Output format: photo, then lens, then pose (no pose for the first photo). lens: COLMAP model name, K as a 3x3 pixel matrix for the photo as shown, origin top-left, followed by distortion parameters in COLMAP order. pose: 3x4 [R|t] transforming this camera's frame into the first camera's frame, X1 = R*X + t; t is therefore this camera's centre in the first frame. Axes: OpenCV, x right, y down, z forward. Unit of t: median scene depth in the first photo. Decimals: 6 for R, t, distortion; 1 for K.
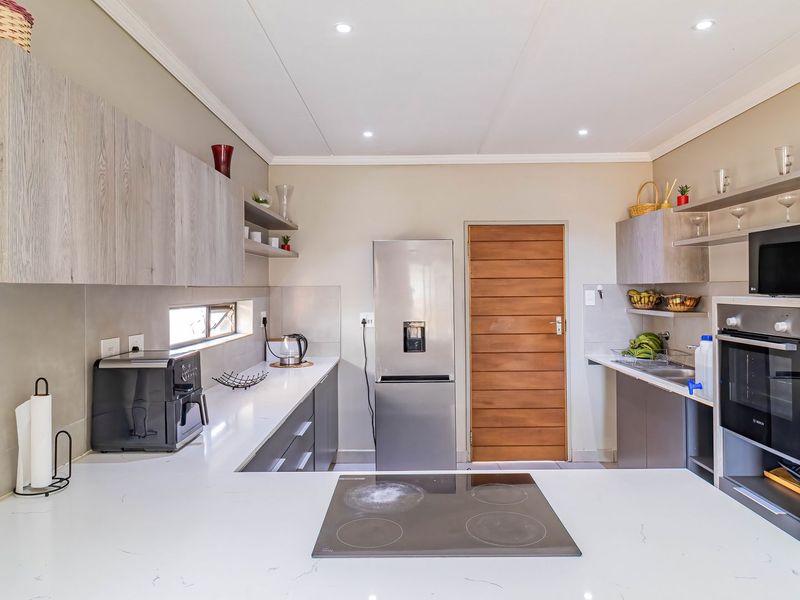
lens RADIAL K [[548.9, 0, 405.8], [0, 548.9, 284.9], [0, 0, 1]] dist [-0.007359, -0.005554]
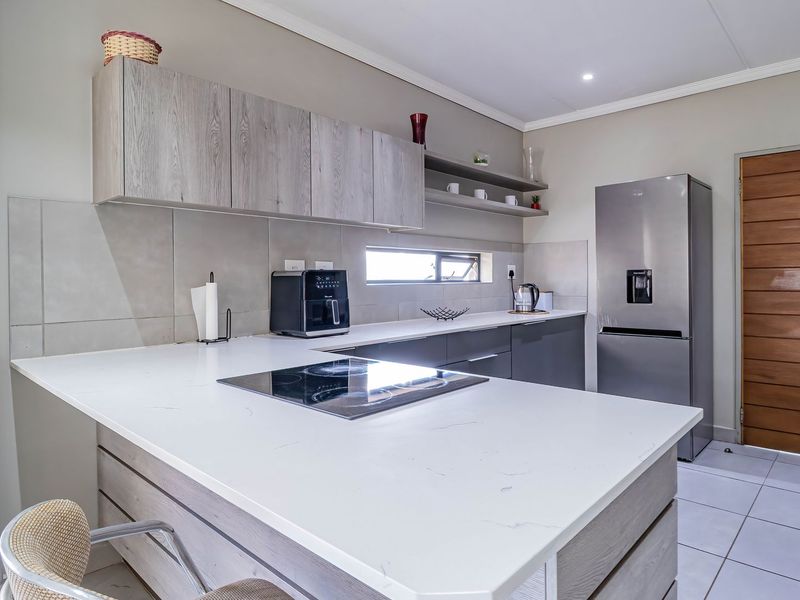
lens RADIAL K [[494.4, 0, 405.7], [0, 494.4, 287.6], [0, 0, 1]] dist [0.000046, -0.005757]
pose [[0.735231, 0.013377, -0.677685, 0.283305], [0.006208, 0.999630, 0.026466, 0.071083], [0.677789, -0.023666, 0.734876, 0.125713]]
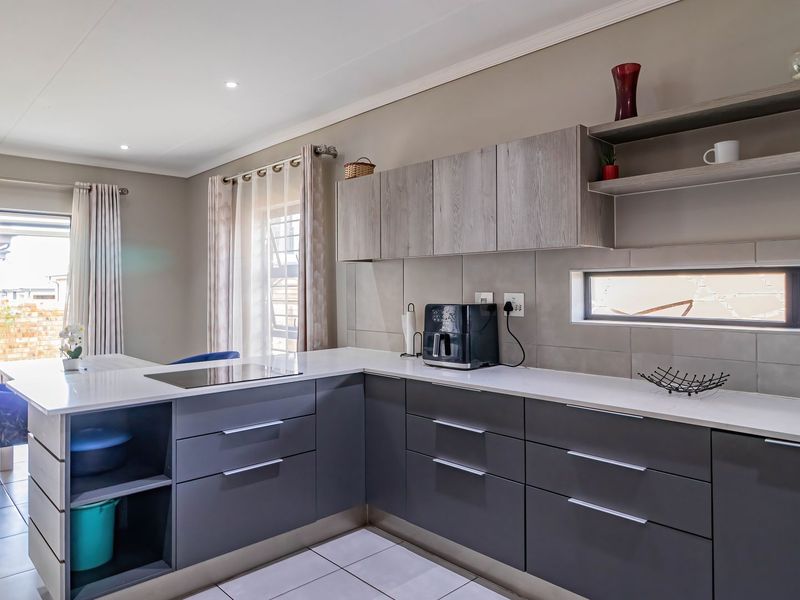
lens RADIAL K [[548.9, 0, 399.1], [0, 548.9, 291.5], [0, 0, 1]] dist [-0.007359, -0.005554]
pose [[-0.724726, 0.012816, -0.688918, 0.325987], [0.012981, 0.999904, 0.004945, 0.044000], [0.688915, -0.005360, -0.724822, 0.980848]]
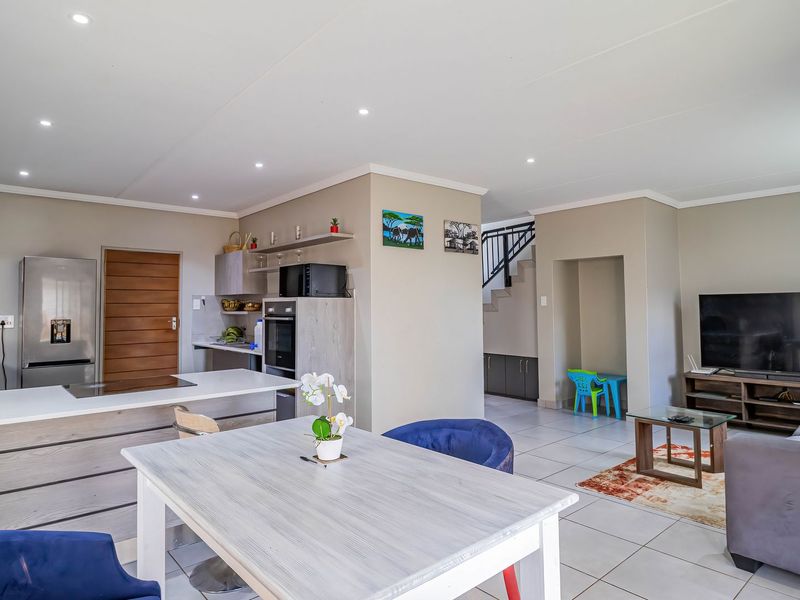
lens RADIAL K [[494.4, 0, 399.3], [0, 494.4, 285.8], [0, 0, 1]] dist [0.000046, -0.005757]
pose [[0.750436, 0.032203, 0.660158, -0.157982], [-0.004239, 0.999026, -0.043914, 0.033646], [-0.660930, 0.030157, 0.749842, -0.423682]]
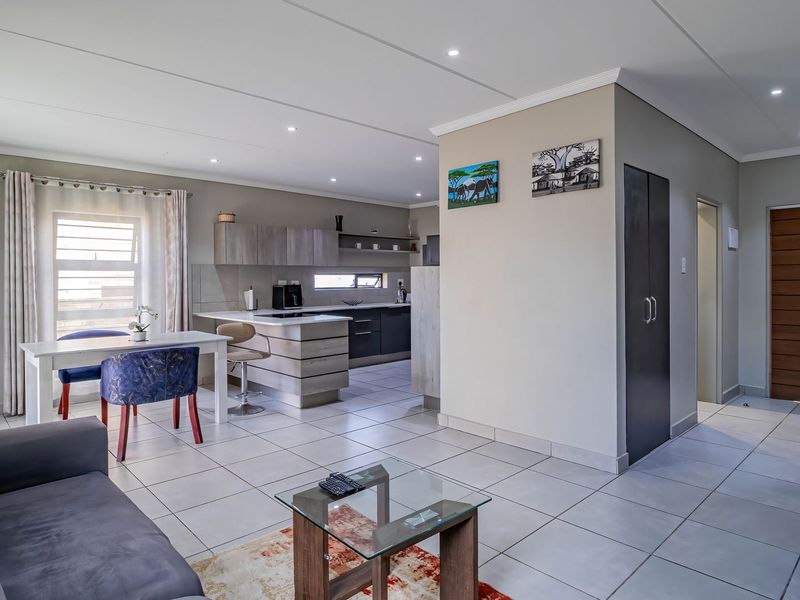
lens RADIAL K [[494.4, 0, 405.7], [0, 494.4, 287.0], [0, 0, 1]] dist [0.000046, -0.005757]
pose [[0.695427, 0.015510, -0.718430, 1.237367], [0.005199, 0.999632, 0.026614, 0.030122], [0.718578, -0.022243, 0.695090, -0.362641]]
